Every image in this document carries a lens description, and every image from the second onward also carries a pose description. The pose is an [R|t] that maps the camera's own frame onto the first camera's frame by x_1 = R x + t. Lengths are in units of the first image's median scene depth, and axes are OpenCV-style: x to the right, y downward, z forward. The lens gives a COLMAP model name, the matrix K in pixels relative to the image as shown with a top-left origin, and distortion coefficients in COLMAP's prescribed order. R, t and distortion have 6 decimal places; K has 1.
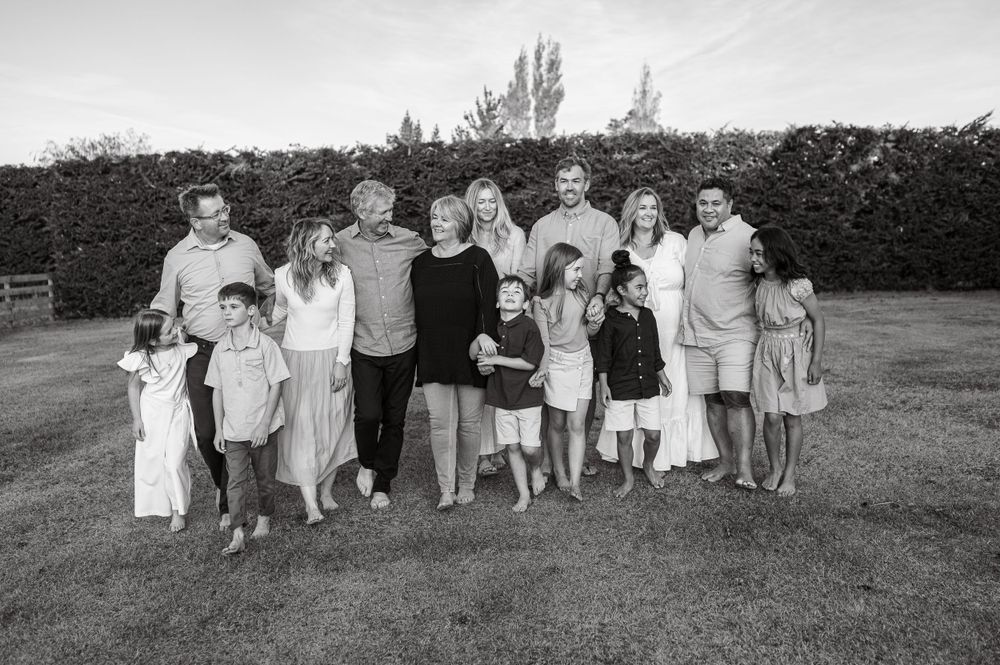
lens RADIAL K [[987.3, 0, 500.0], [0, 987.3, 332.5], [0, 0, 1]] dist [-0.006851, 0.004842]
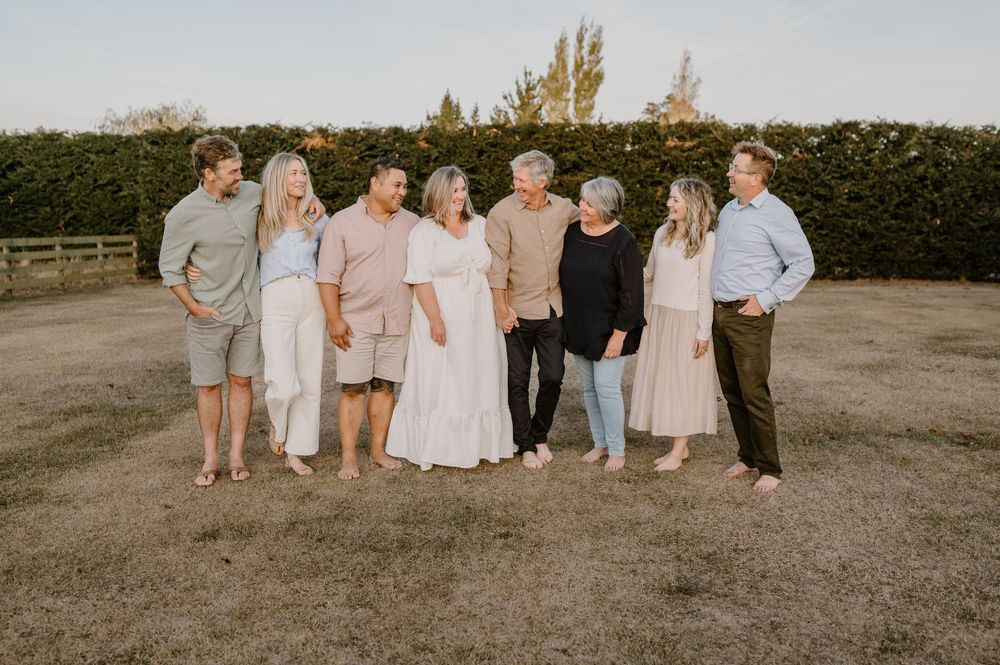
lens RADIAL K [[987.3, 0, 500.0], [0, 987.3, 332.5], [0, 0, 1]] dist [-0.006851, 0.004842]
pose [[0.999001, 0.037574, -0.024195, -0.030249], [-0.037063, 0.999088, 0.021208, 0.008396], [0.024970, -0.020290, 0.999482, -0.065939]]
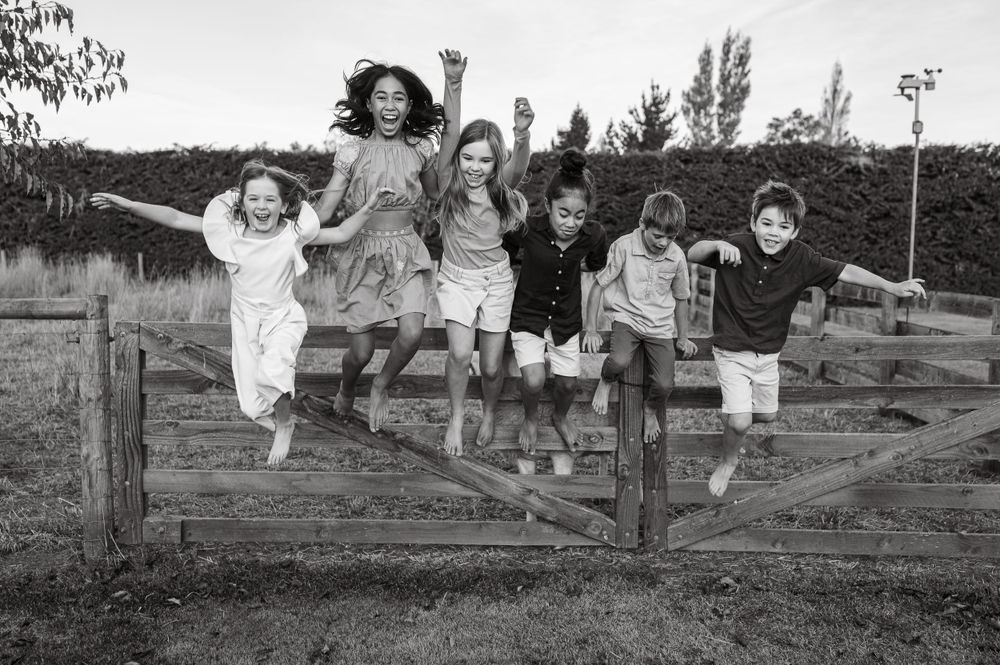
lens RADIAL K [[1044.2, 0, 500.0], [0, 1044.2, 332.5], [0, 0, 1]] dist [-0.002230, 0.004353]
pose [[0.998766, 0.039632, -0.029918, -0.592767], [-0.039765, 0.999201, -0.003884, 0.025473], [0.029740, 0.005069, 0.999545, -0.067708]]
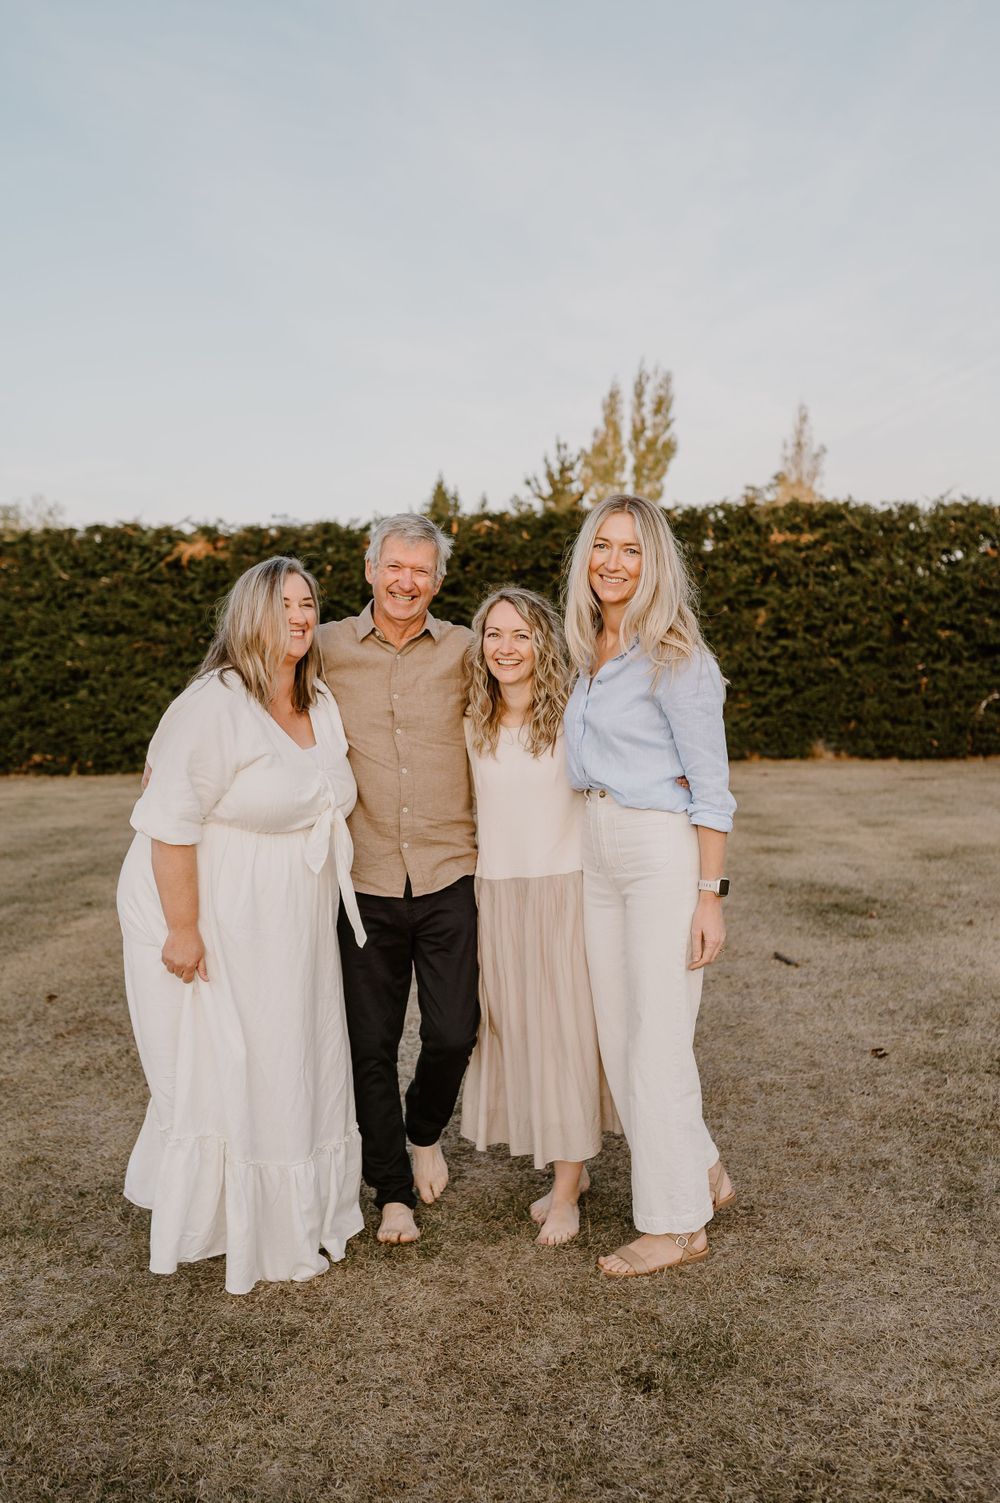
lens RADIAL K [[1484.0, 0, 491.7], [0, 1484.0, 748.5], [0, 0, 1]] dist [-0.006851, 0.004842]
pose [[0.998442, 0.016367, -0.053353, -0.012729], [-0.018365, 0.999140, -0.037169, -0.002064], [0.052699, 0.038091, 0.997884, 0.031610]]
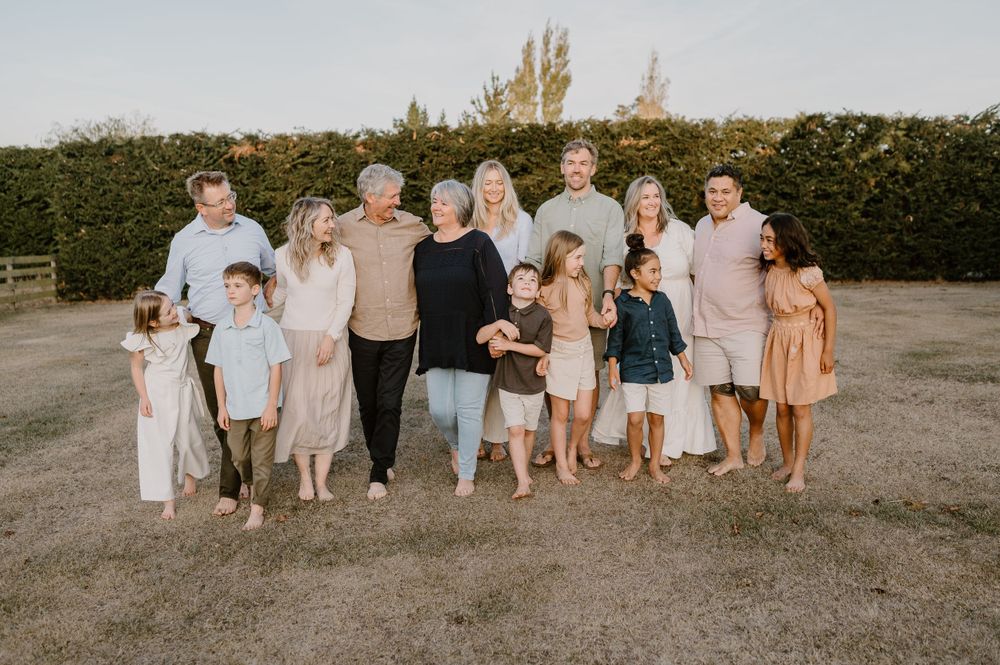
lens RADIAL K [[987.5, 0, 497.8], [0, 987.5, 331.2], [0, 0, 1]] dist [-0.008316, 0.008049]
pose [[0.999925, 0.009985, -0.007031, 0.000628], [-0.009894, 0.999868, 0.012877, -0.000402], [0.007159, -0.012806, 0.999892, 0.006668]]
